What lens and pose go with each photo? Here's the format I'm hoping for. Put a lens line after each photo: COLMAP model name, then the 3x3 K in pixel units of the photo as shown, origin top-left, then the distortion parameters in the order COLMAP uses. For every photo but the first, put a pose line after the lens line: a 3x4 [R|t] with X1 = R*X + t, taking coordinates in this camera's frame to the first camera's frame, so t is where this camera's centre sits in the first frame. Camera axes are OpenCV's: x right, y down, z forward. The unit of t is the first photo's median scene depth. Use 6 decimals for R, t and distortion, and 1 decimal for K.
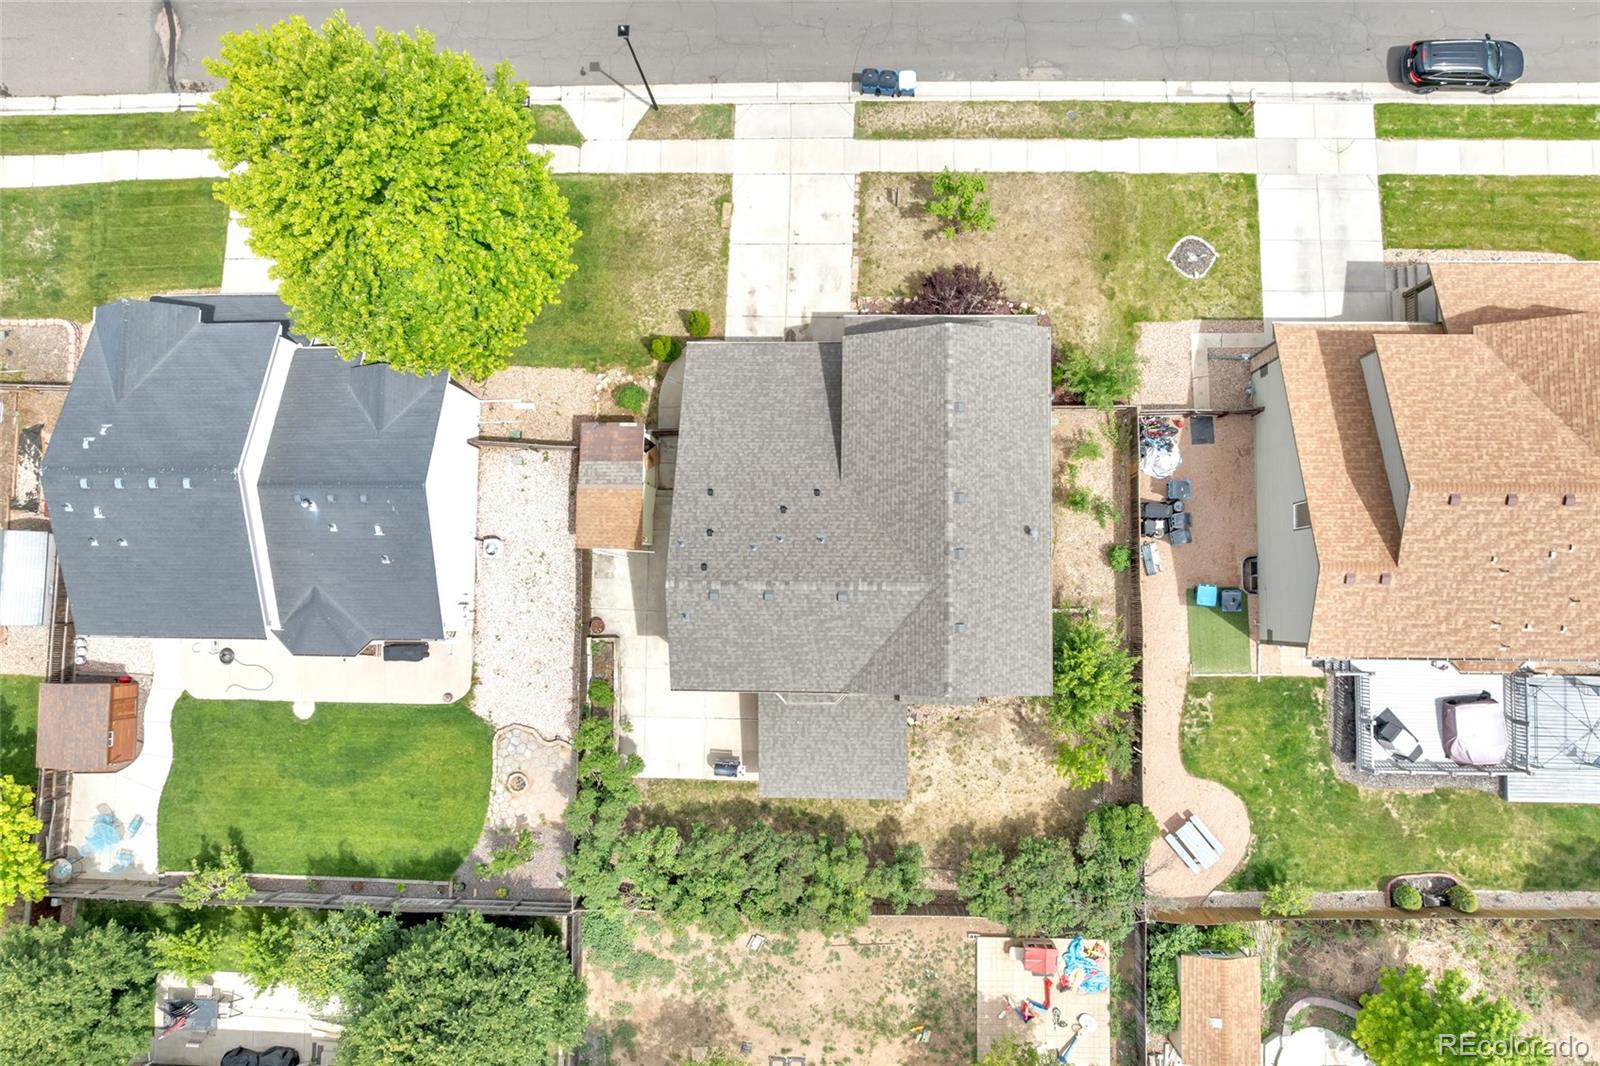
lens RADIAL K [[1129.8, 0, 805.6], [0, 1129.8, 536.8], [0, 0, 1]] dist [-0.014896, -0.046628]
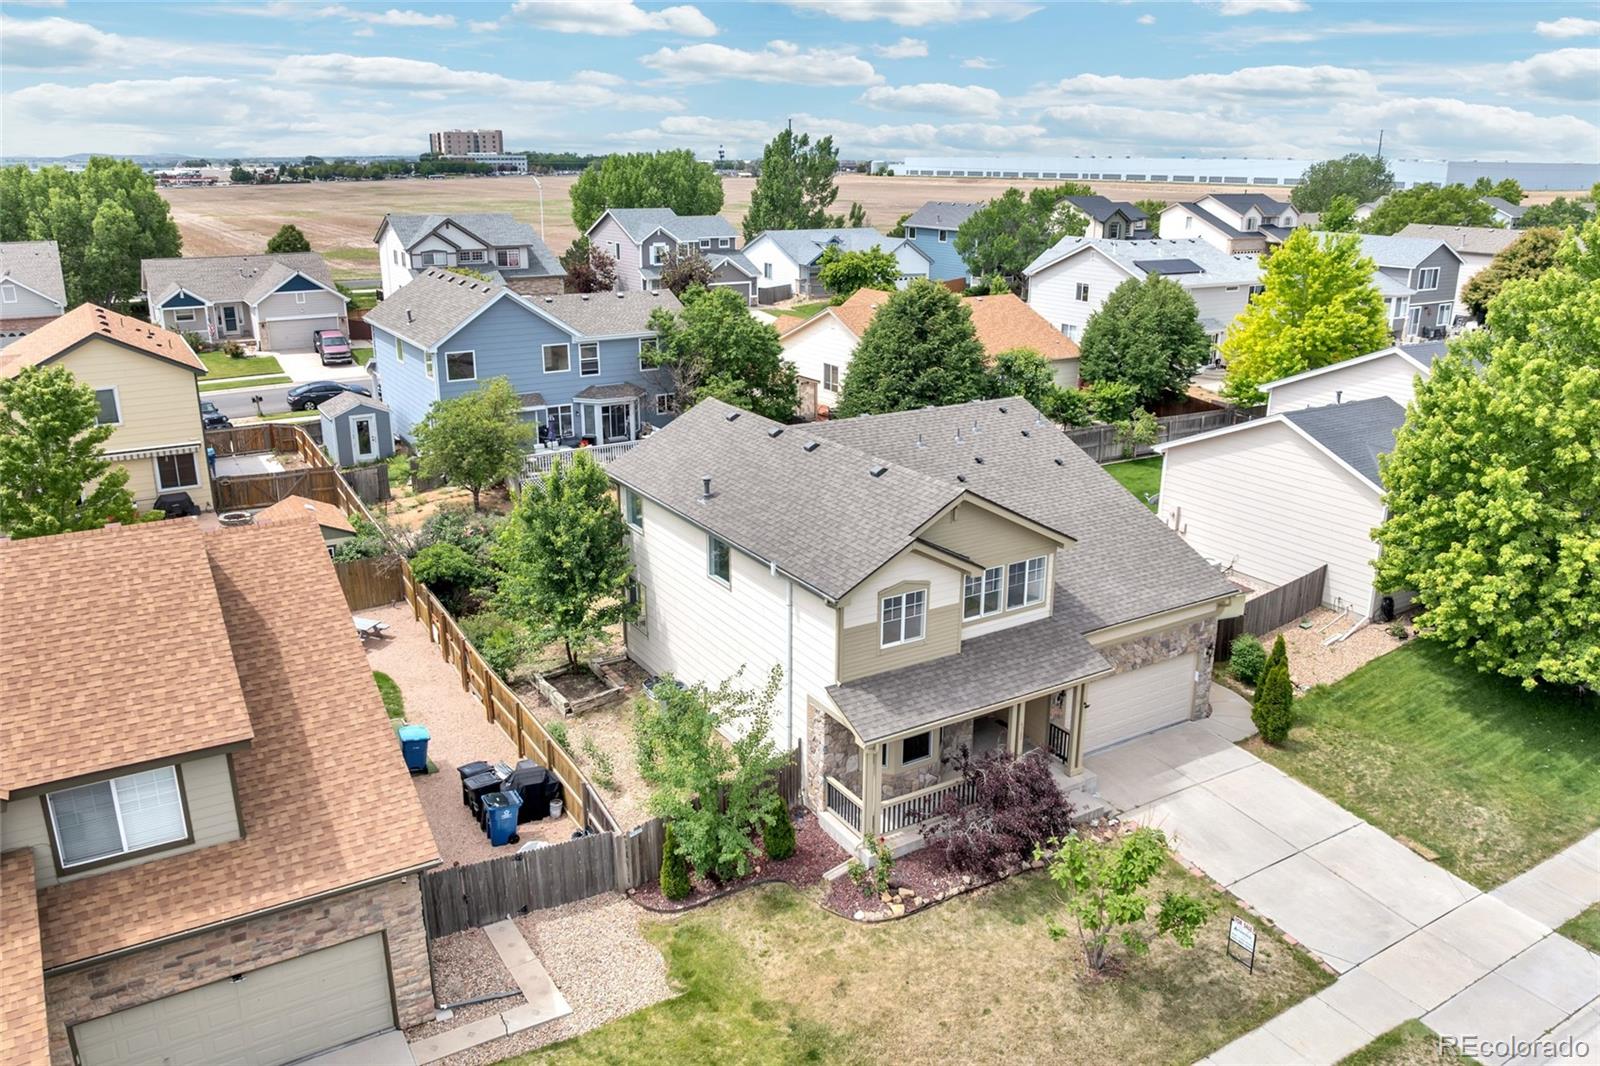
lens RADIAL K [[1189.0, 0, 807.7], [0, 1189.0, 530.2], [0, 0, 1]] dist [-0.039289, -0.001967]
pose [[-0.843185, 0.207031, -0.496163, 0.473729], [-0.532039, -0.188646, 0.825437, -0.614074], [0.077292, 0.959974, 0.269212, 0.705419]]
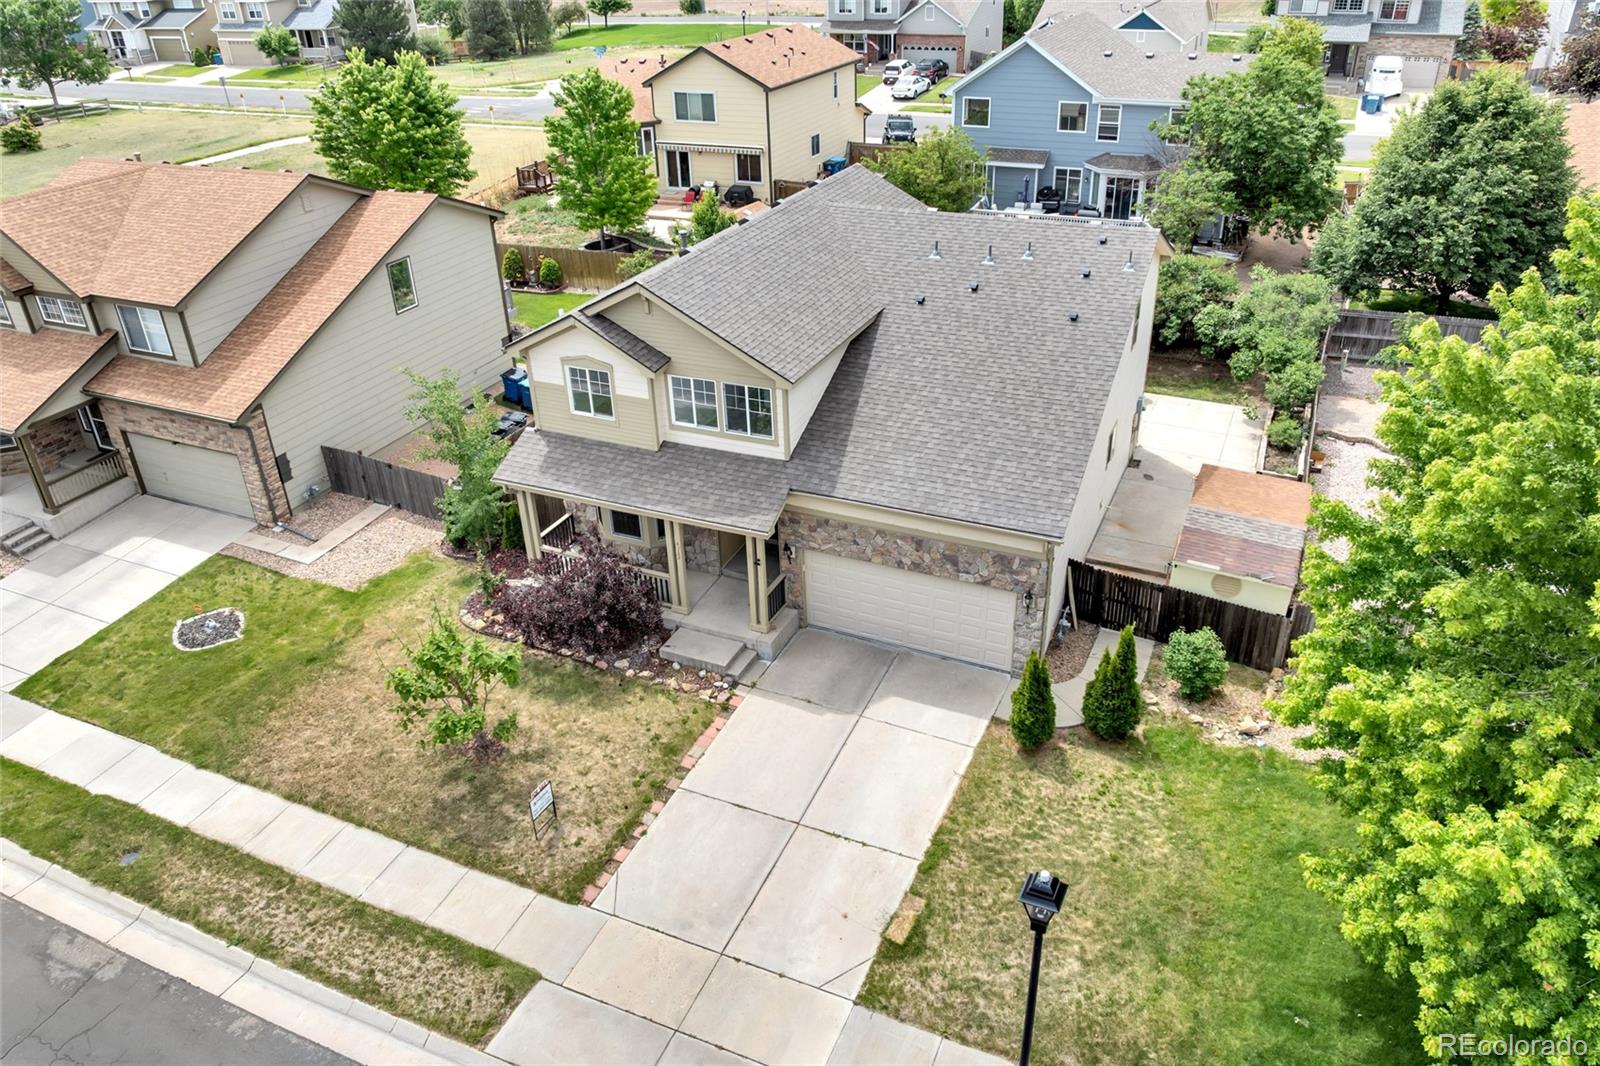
lens RADIAL K [[1128.6, 0, 805.7], [0, 1128.6, 530.7], [0, 0, 1]] dist [-0.041254, 0.008223]
pose [[-0.912161, -0.129109, 0.388963, -0.189154], [0.406842, -0.399678, 0.821424, -0.616828], [0.049407, 0.907518, 0.417098, 0.739787]]
